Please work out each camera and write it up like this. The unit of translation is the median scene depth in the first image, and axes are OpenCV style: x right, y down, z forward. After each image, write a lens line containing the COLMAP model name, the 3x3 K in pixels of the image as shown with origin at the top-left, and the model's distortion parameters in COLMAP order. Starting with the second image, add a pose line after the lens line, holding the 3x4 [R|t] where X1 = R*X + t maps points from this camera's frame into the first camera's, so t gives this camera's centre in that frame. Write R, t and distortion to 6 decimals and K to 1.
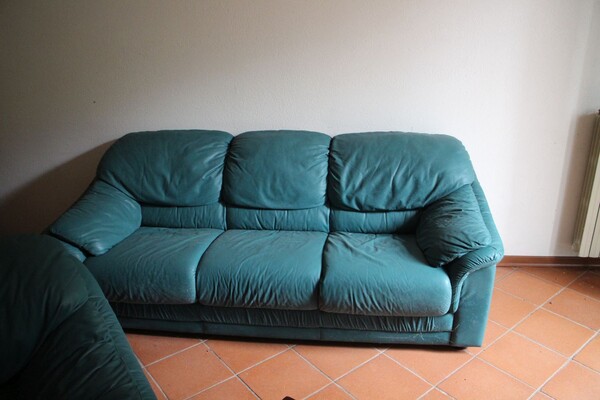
lens RADIAL K [[492.0, 0, 300.0], [0, 492.0, 200.0], [0, 0, 1]] dist [-0.152310, 0.122585]
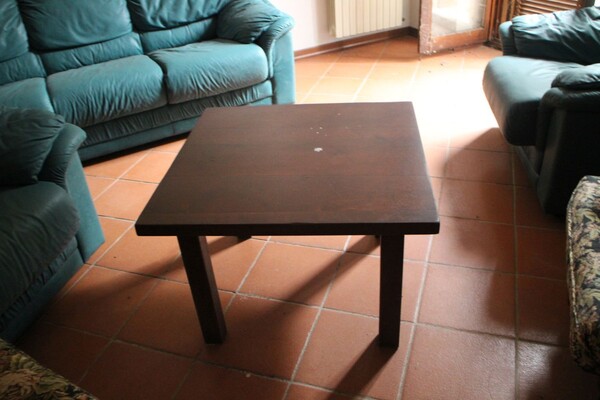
lens RADIAL K [[530.7, 0, 300.0], [0, 530.7, 200.0], [0, 0, 1]] dist [-0.095071, 0.025488]
pose [[0.837406, -0.326151, 0.438609, -0.310356], [0.243753, 0.941082, 0.234411, 0.211426], [-0.489220, -0.089385, 0.867568, -0.261459]]
